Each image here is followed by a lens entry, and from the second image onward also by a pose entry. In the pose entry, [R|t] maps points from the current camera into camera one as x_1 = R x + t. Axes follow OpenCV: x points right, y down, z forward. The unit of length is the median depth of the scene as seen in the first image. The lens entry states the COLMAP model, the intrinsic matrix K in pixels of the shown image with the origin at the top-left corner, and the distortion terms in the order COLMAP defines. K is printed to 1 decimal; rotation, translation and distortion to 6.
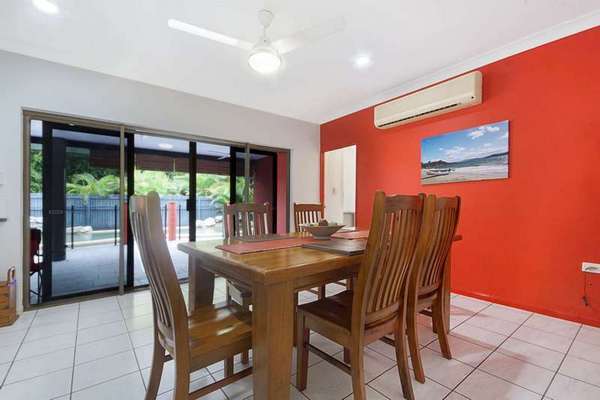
lens RADIAL K [[272.7, 0, 298.8], [0, 272.7, 204.3], [0, 0, 1]] dist [-0.033156, -0.002452]
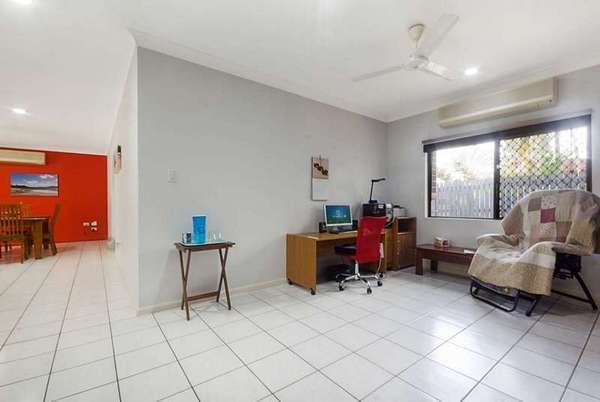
lens RADIAL K [[270.9, 0, 299.3], [0, 270.9, 206.4], [0, 0, 1]] dist [-0.000839, -0.000456]
pose [[-0.007512, -0.006200, 0.999953, -1.733320], [-0.004992, 0.999969, 0.006162, -0.014098], [-0.999959, -0.004946, -0.007543, -1.263189]]
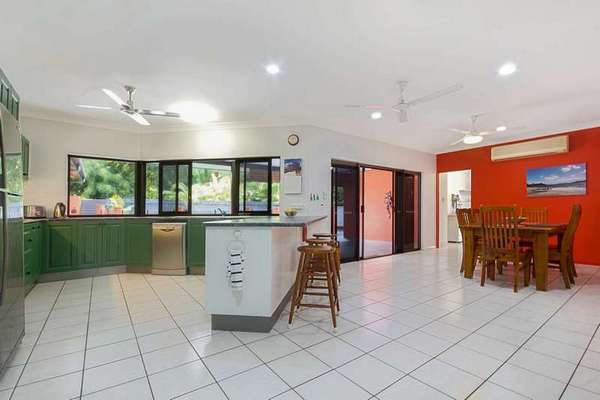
lens RADIAL K [[272.7, 0, 286.0], [0, 272.7, 212.9], [0, 0, 1]] dist [-0.033156, -0.002452]
pose [[0.998759, -0.003472, -0.049680, -1.034913], [0.004284, 0.999859, 0.016258, -0.005831], [0.049617, -0.016450, 0.998633, -0.779506]]
